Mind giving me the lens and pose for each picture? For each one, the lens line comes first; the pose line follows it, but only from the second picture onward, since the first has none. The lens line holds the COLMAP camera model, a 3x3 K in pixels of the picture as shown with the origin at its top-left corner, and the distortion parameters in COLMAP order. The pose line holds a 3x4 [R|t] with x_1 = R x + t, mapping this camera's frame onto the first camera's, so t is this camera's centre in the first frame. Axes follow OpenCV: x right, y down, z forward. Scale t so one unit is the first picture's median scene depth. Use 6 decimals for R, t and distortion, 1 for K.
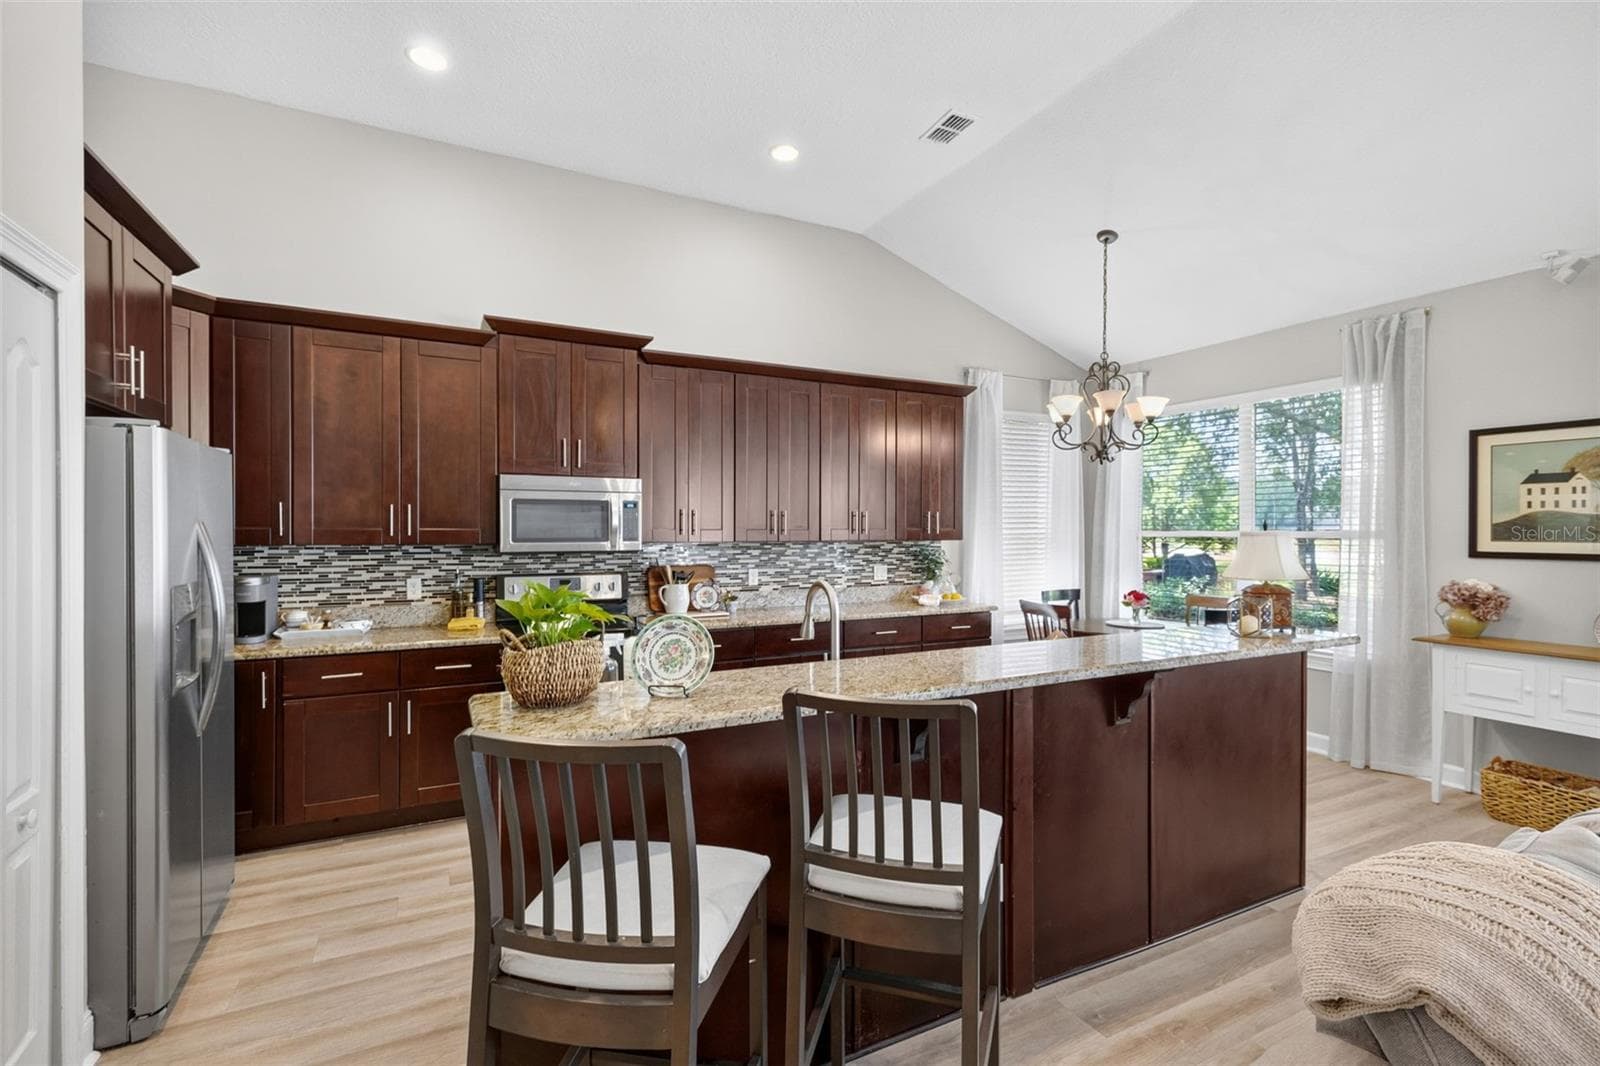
lens RADIAL K [[710.1, 0, 800.0], [0, 710.1, 533.0], [0, 0, 1]] dist [-0.000311, -0.000612]
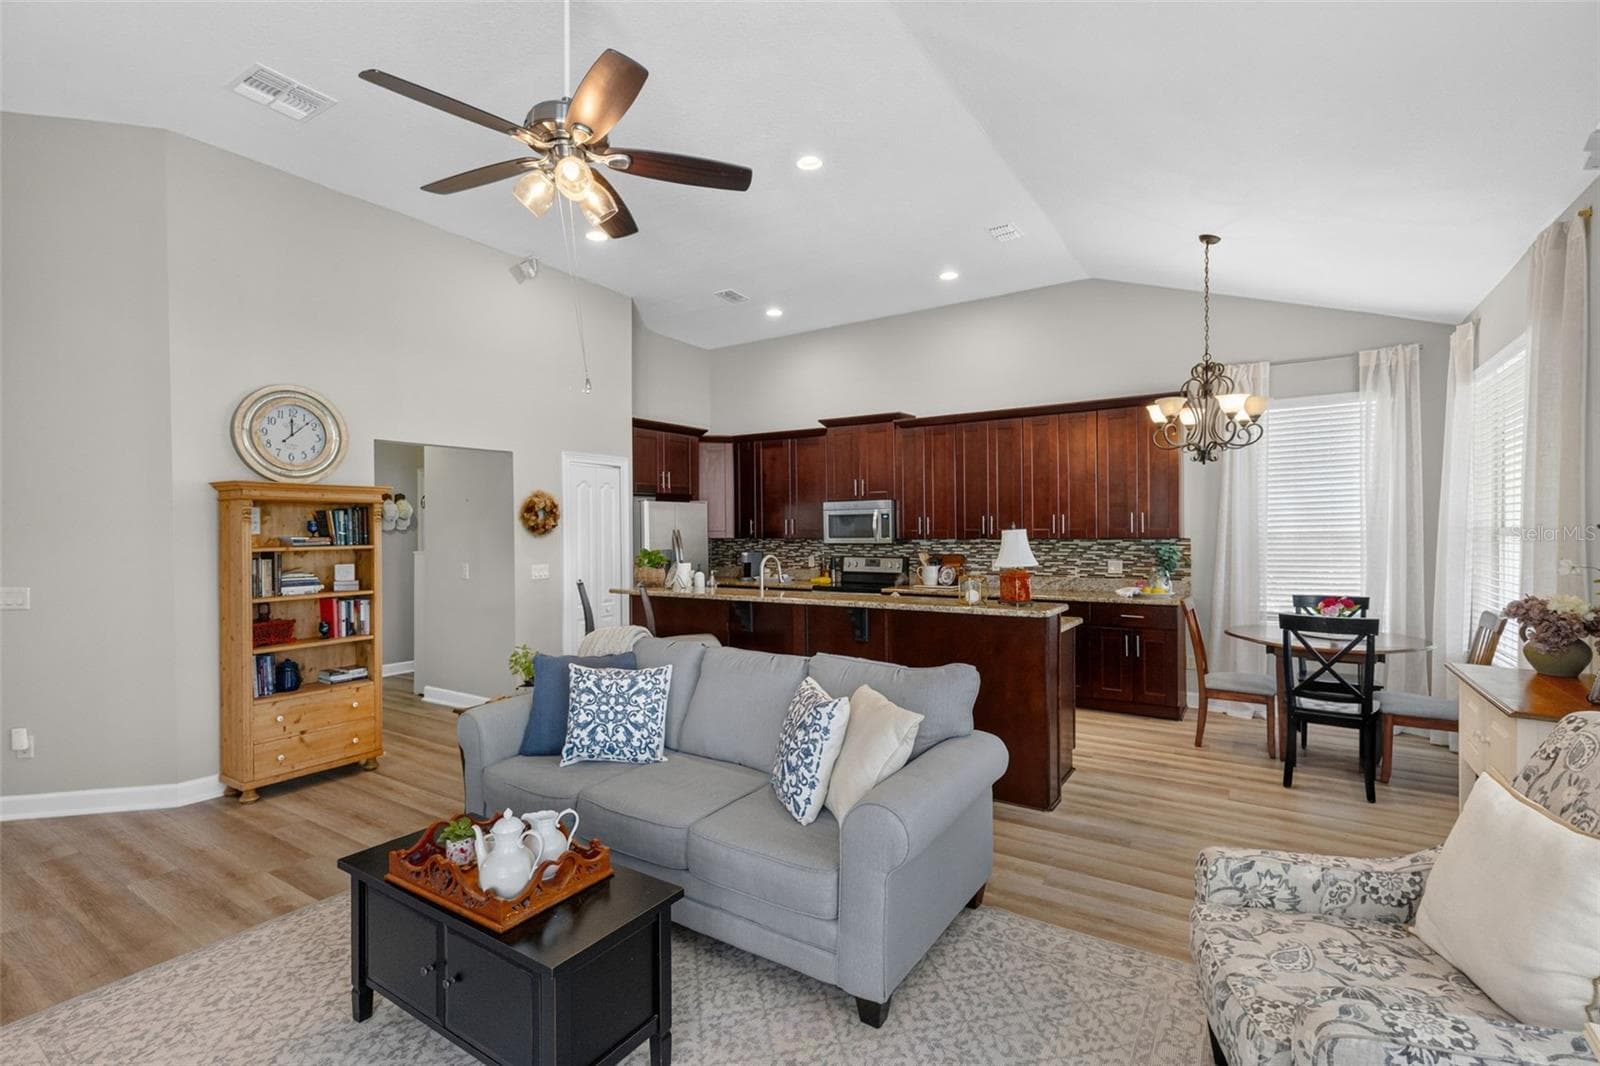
lens RADIAL K [[719.9, 0, 800.0], [0, 719.9, 533.0], [0, 0, 1]] dist [0.003668, -0.000290]
pose [[0.501030, -0.001205, -0.865429, 1.108176], [0.002582, 0.999997, 0.000102, -0.000082], [0.865426, -0.002286, 0.501031, -0.023213]]
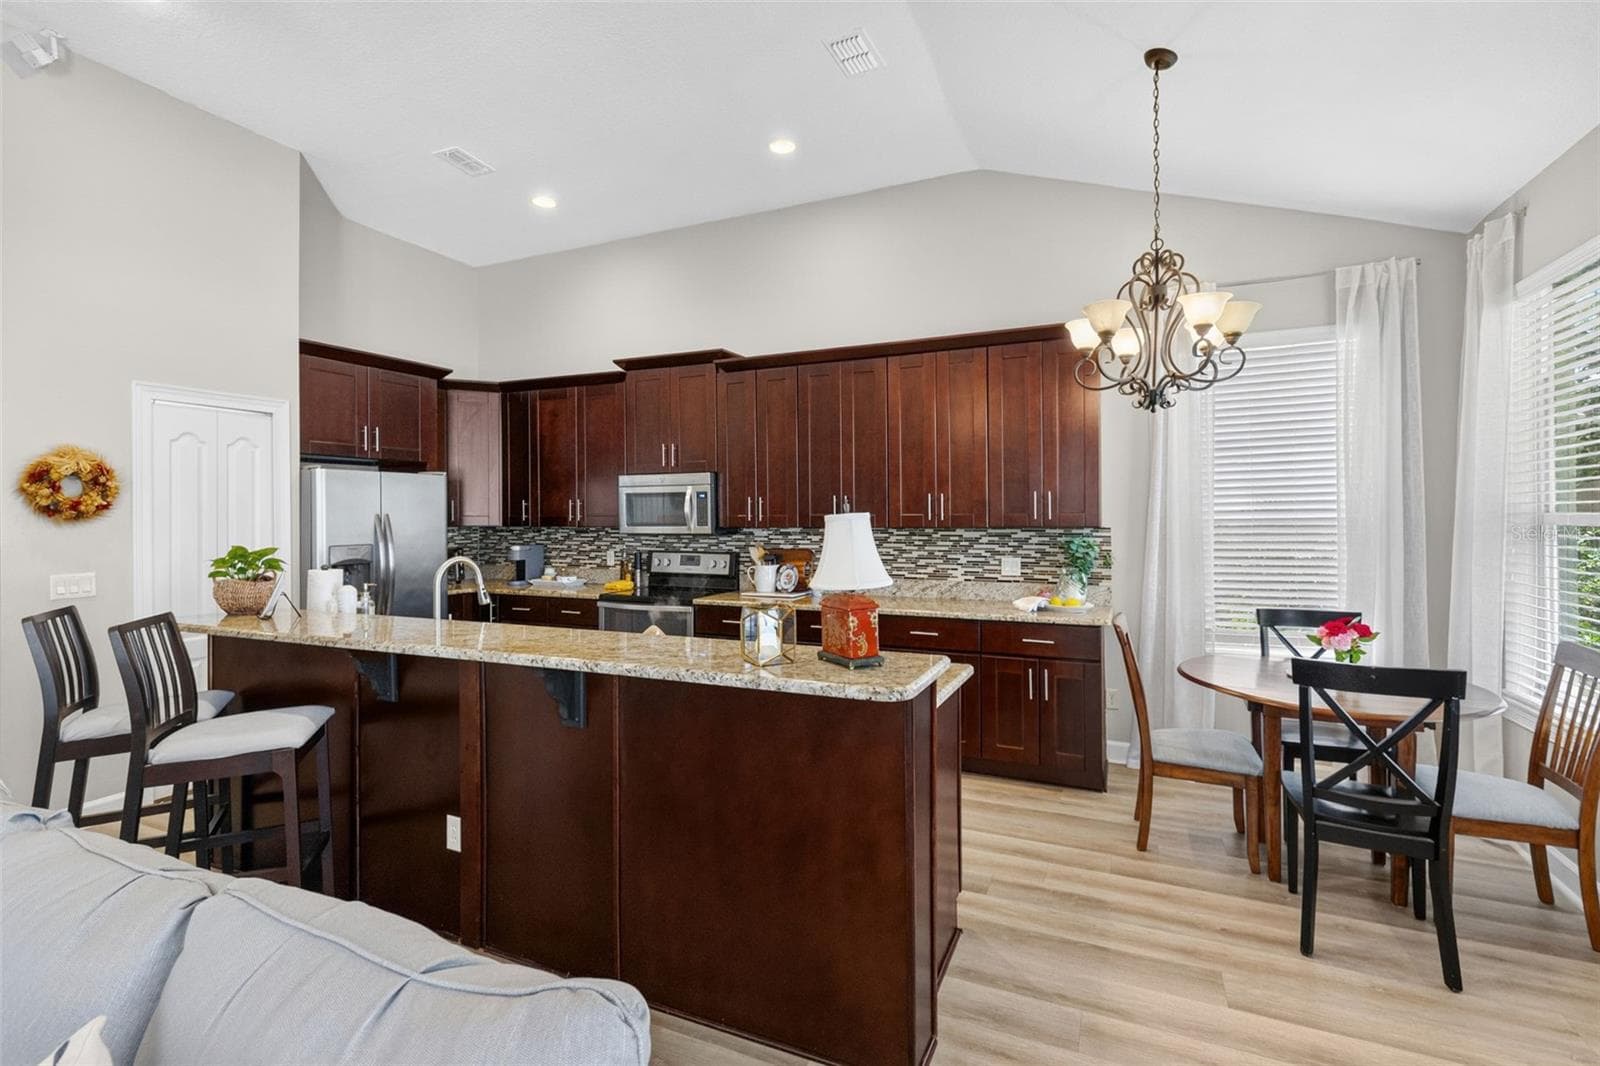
lens RADIAL K [[725.9, 0, 801.6], [0, 725.9, 516.4], [0, 0, 1]] dist [0.005153, -0.000063]
pose [[0.630817, -0.003193, -0.775925, 0.790355], [0.001065, 0.999994, -0.003249, 0.000002], [0.775931, 0.001223, 0.630817, 0.359550]]
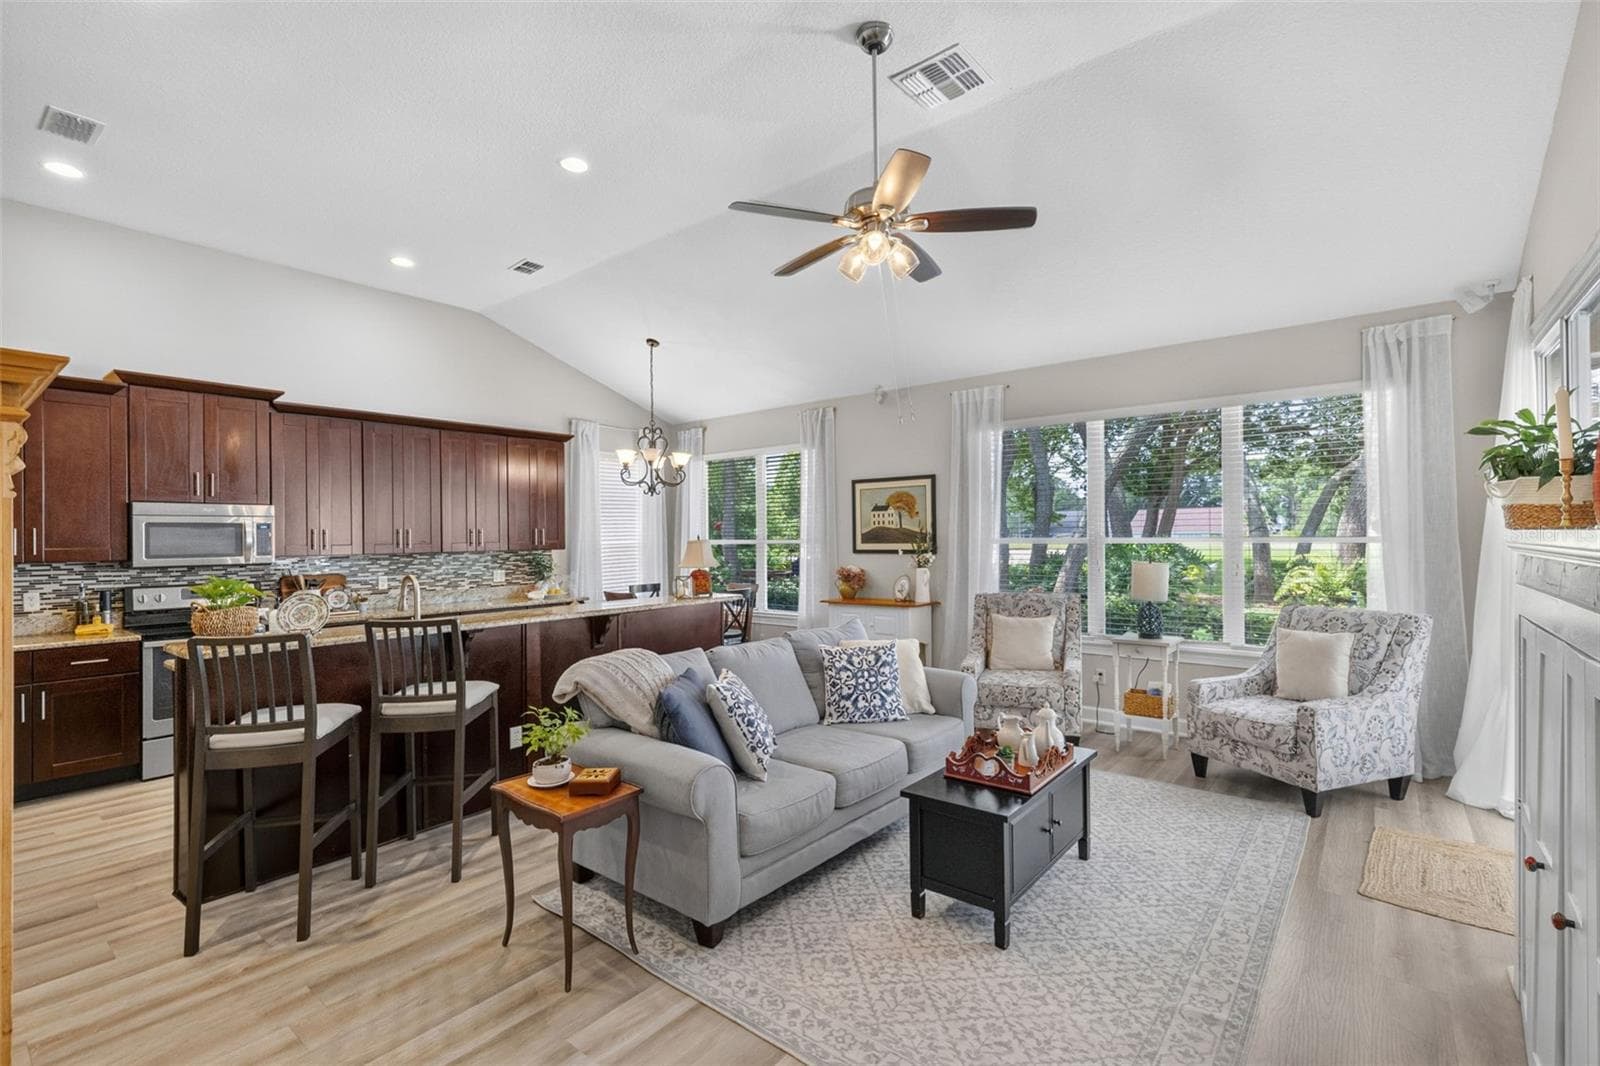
lens RADIAL K [[719.9, 0, 800.0], [0, 719.9, 533.0], [0, 0, 1]] dist [0.003668, -0.000290]
pose [[0.912254, -0.011282, 0.409470, 0.099516], [0.017294, 0.999790, -0.010982, 0.002142], [-0.409260, 0.017100, 0.912257, -0.529967]]
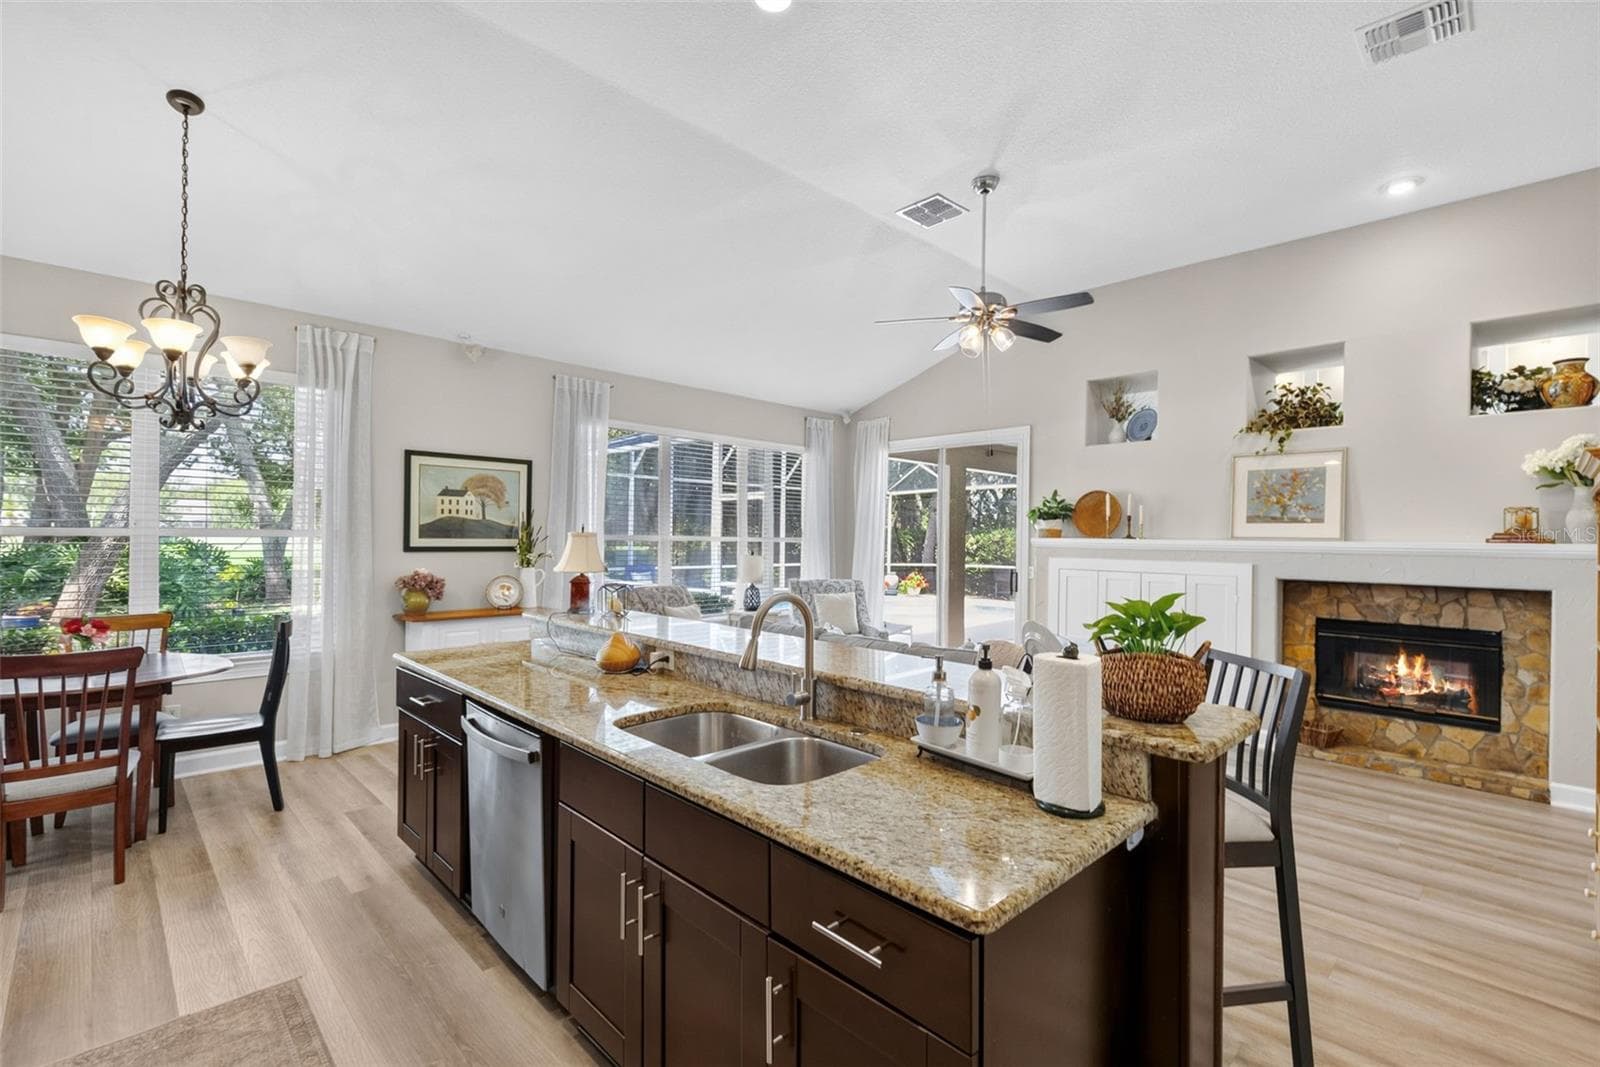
lens RADIAL K [[719.9, 0, 800.0], [0, 719.9, 533.5], [0, 0, 1]] dist [0.003668, -0.000290]
pose [[-0.299504, -0.006344, 0.954074, -0.449074], [-0.008753, 0.999954, 0.003902, -0.007920], [-0.954055, -0.007182, -0.299546, 0.687207]]
